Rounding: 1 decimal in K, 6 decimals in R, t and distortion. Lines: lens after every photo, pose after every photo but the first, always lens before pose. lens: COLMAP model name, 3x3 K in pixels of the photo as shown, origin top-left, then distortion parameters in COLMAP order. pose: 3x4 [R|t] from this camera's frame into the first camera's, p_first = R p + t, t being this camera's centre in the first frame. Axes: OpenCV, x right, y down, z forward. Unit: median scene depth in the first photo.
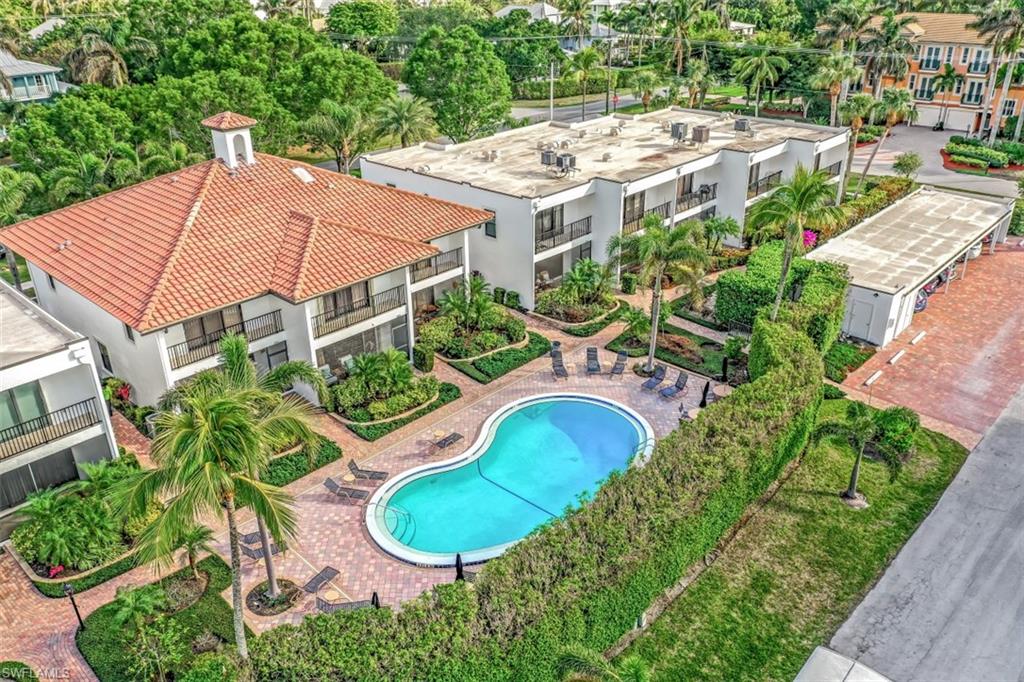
lens RADIAL K [[799.3, 0, 532.7], [0, 799.3, 337.7], [0, 0, 1]] dist [-0.005326, 0.000575]
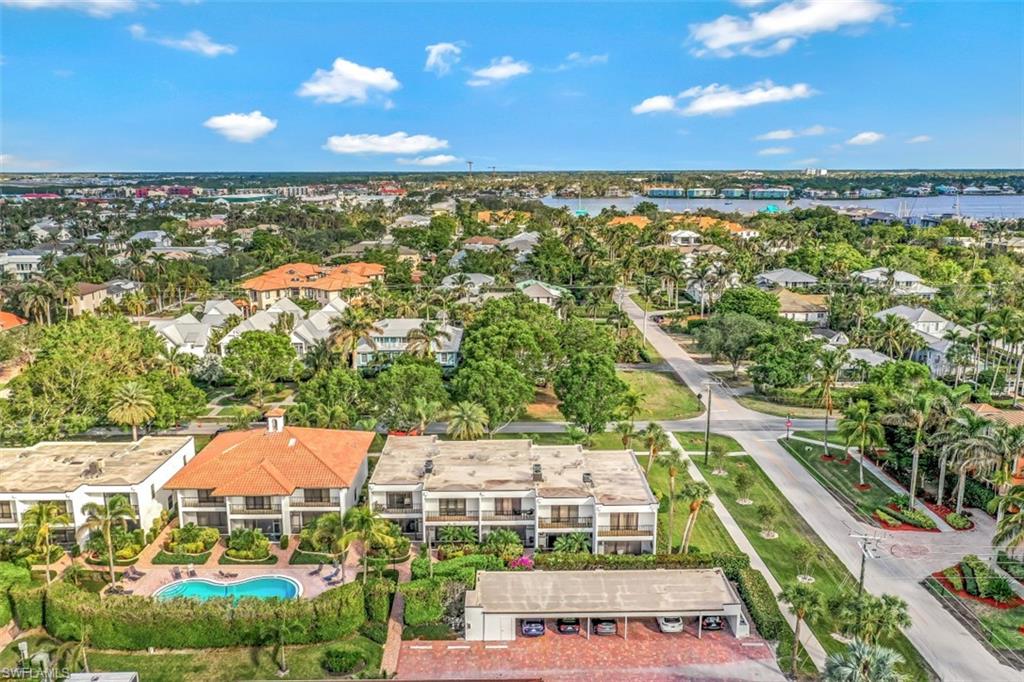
lens RADIAL K [[801.9, 0, 523.4], [0, 801.9, 380.1], [0, 0, 1]] dist [-0.002560, 0.000304]
pose [[0.693476, 0.197181, -0.692973, 1.155564], [-0.325102, 0.943975, -0.056737, -0.318372], [0.642962, 0.264633, 0.718728, -0.142667]]
